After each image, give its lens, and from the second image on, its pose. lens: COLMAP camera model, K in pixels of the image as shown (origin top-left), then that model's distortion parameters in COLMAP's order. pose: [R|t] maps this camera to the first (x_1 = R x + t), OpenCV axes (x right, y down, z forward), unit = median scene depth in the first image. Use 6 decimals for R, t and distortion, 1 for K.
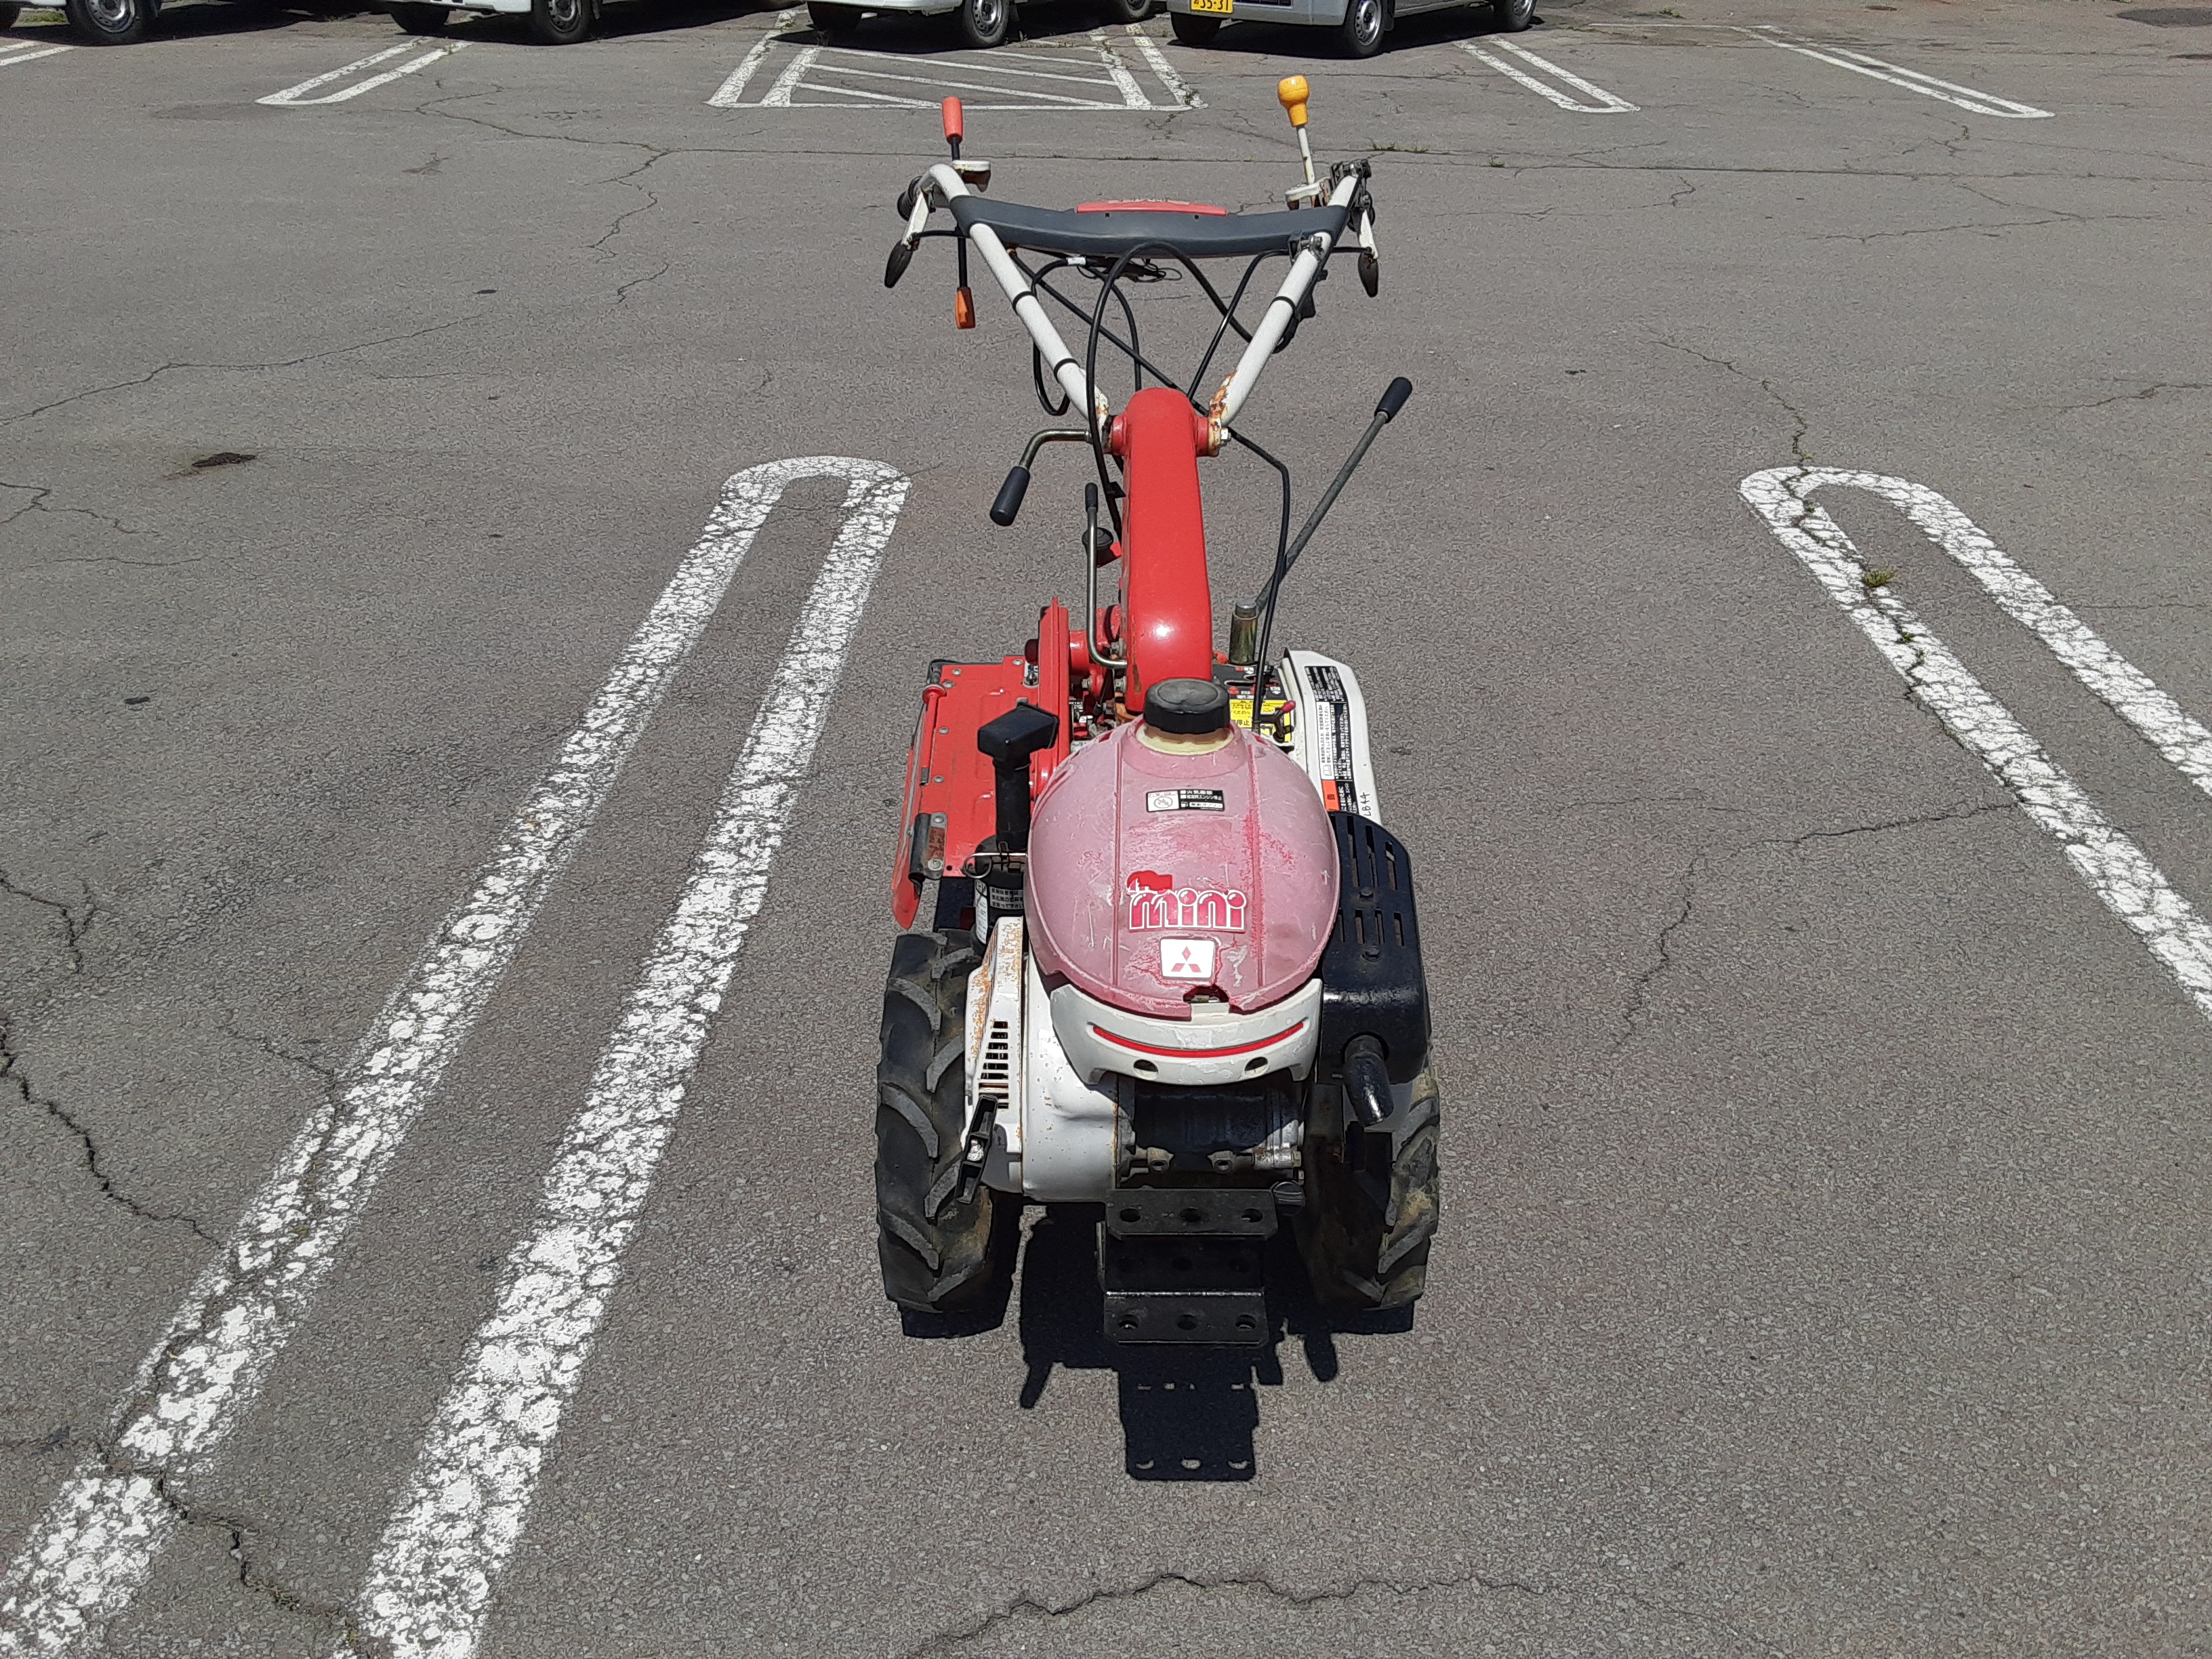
lens RADIAL K [[1777.3, 0, 1102.6], [0, 1777.3, 879.2], [0, 0, 1]] dist [0.154040, -0.225530]
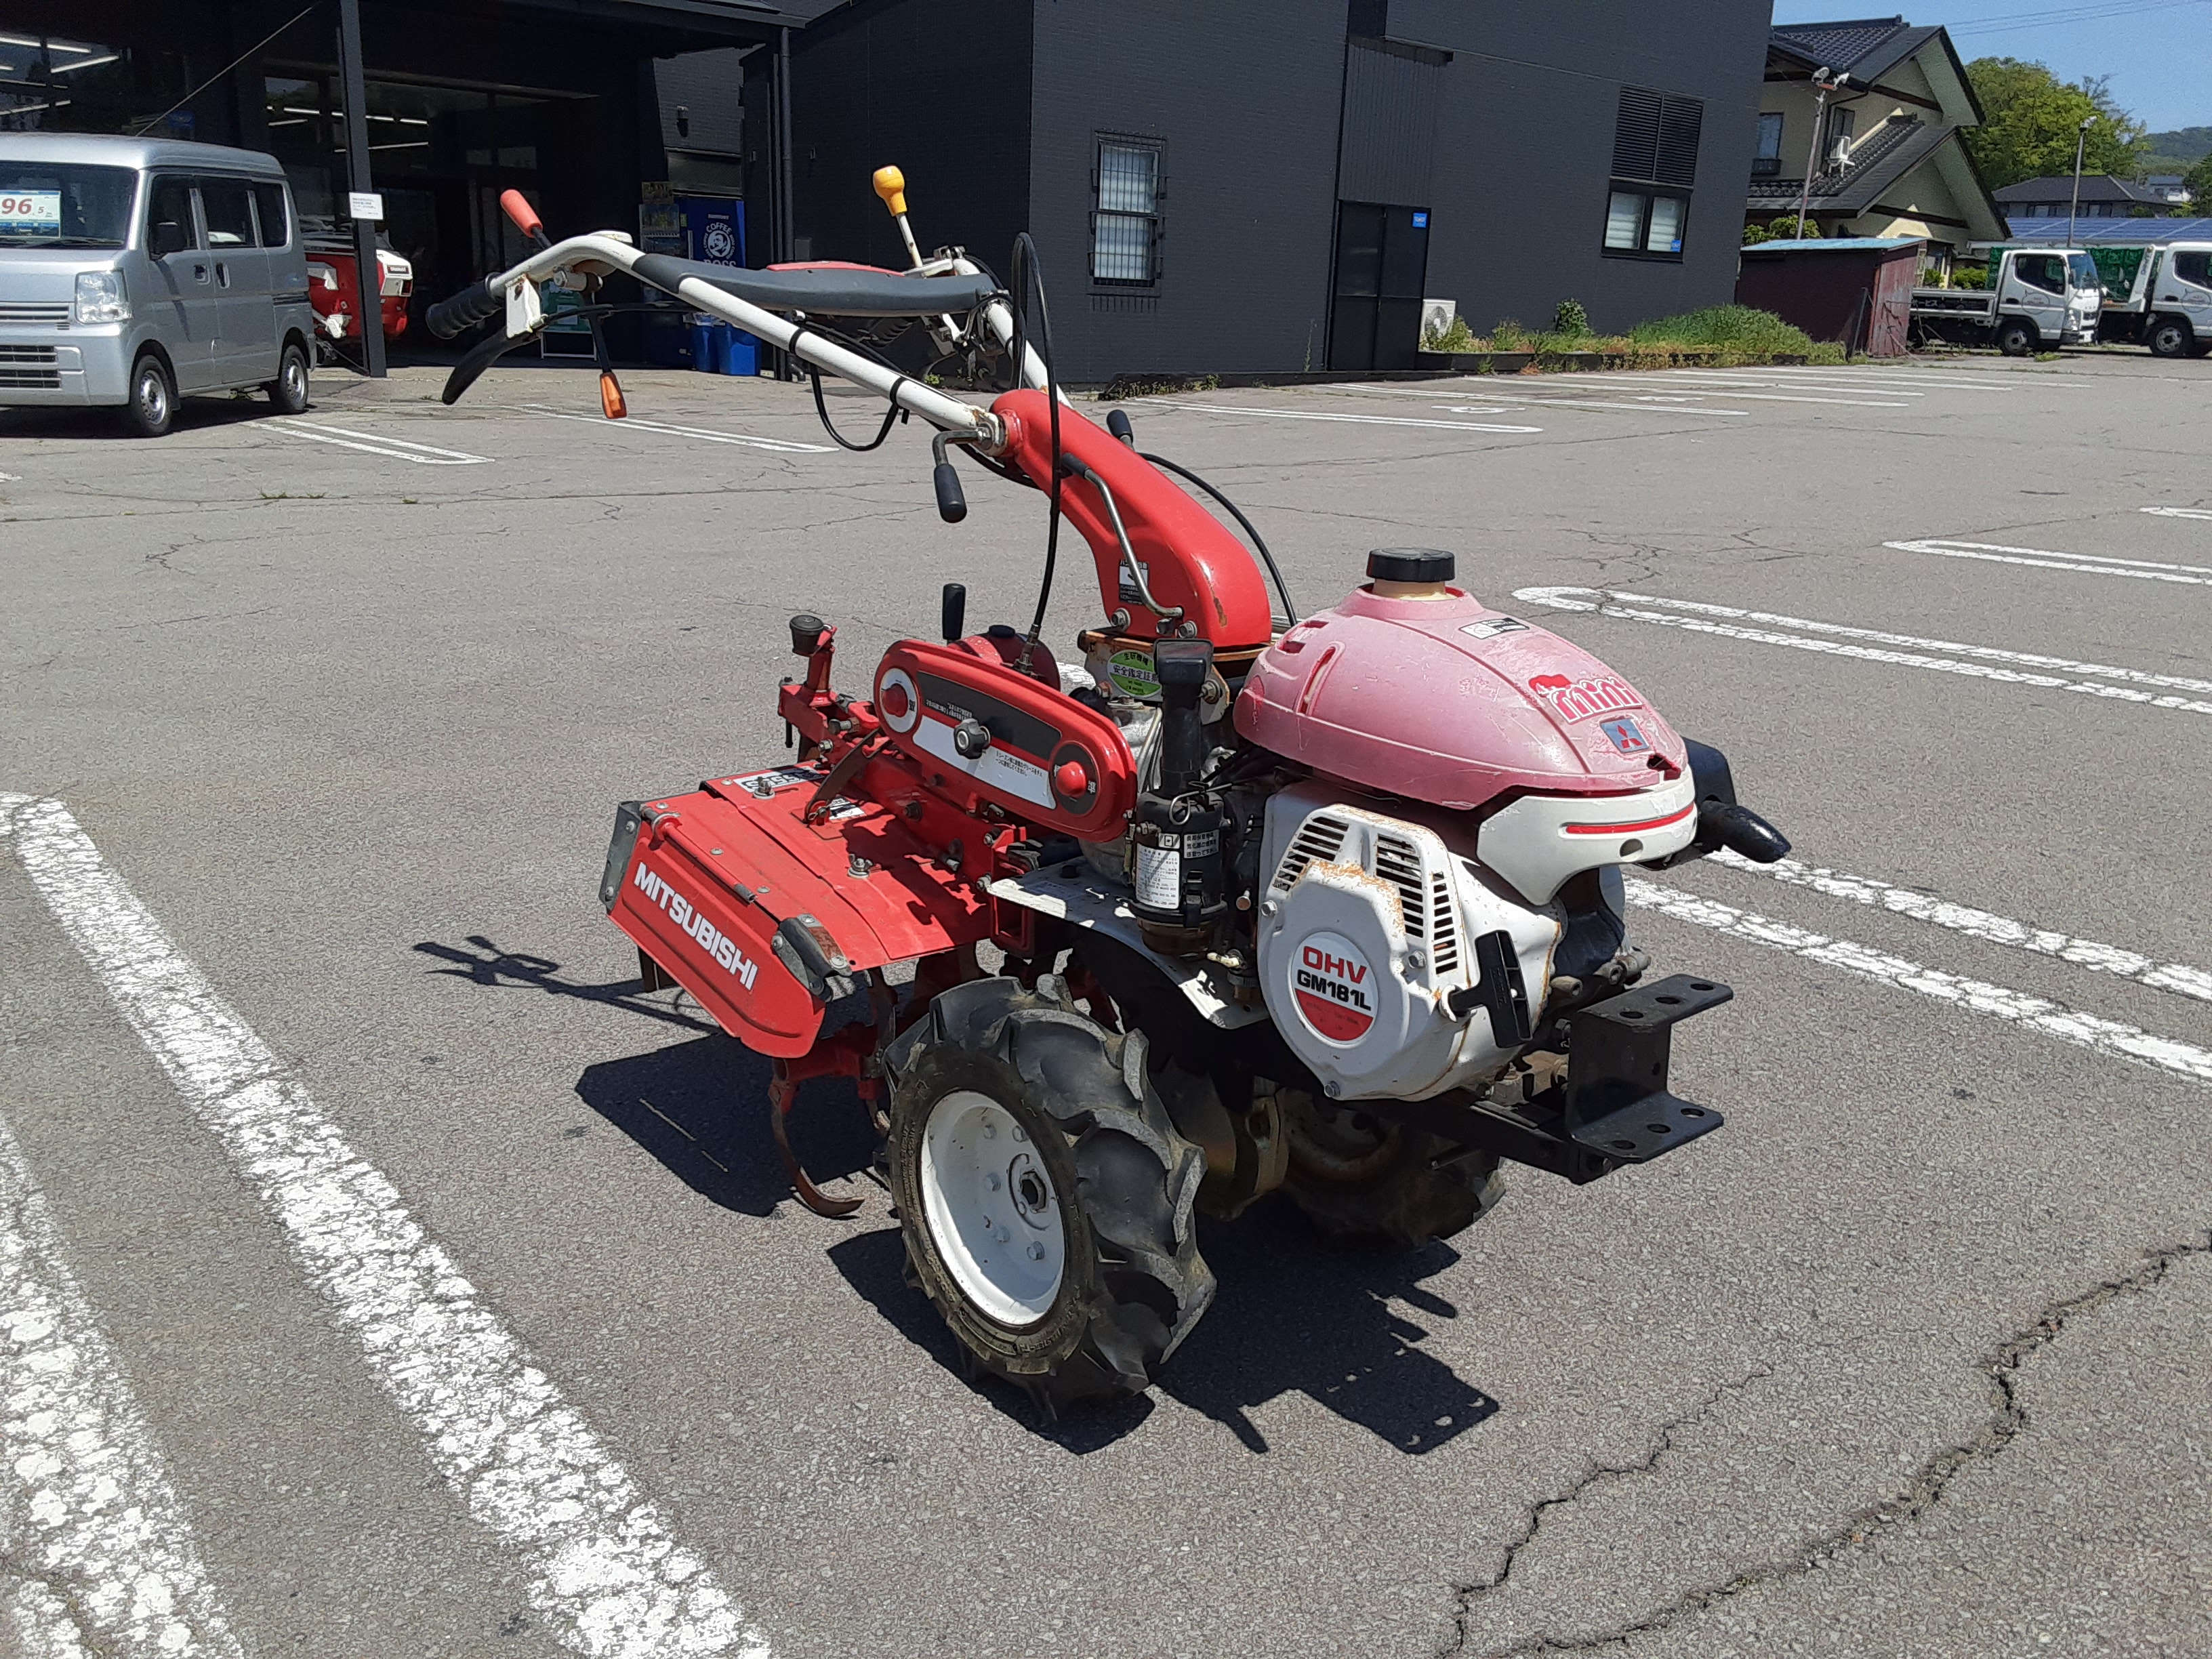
lens RADIAL K [[1777.3, 0, 1102.6], [0, 1777.3, 879.2], [0, 0, 1]] dist [0.154040, -0.225530]
pose [[0.769290, -0.194740, 0.608497, -0.521272], [0.318253, 0.942646, -0.100671, 0.083089], [-0.553993, 0.271101, 0.787144, 0.243062]]
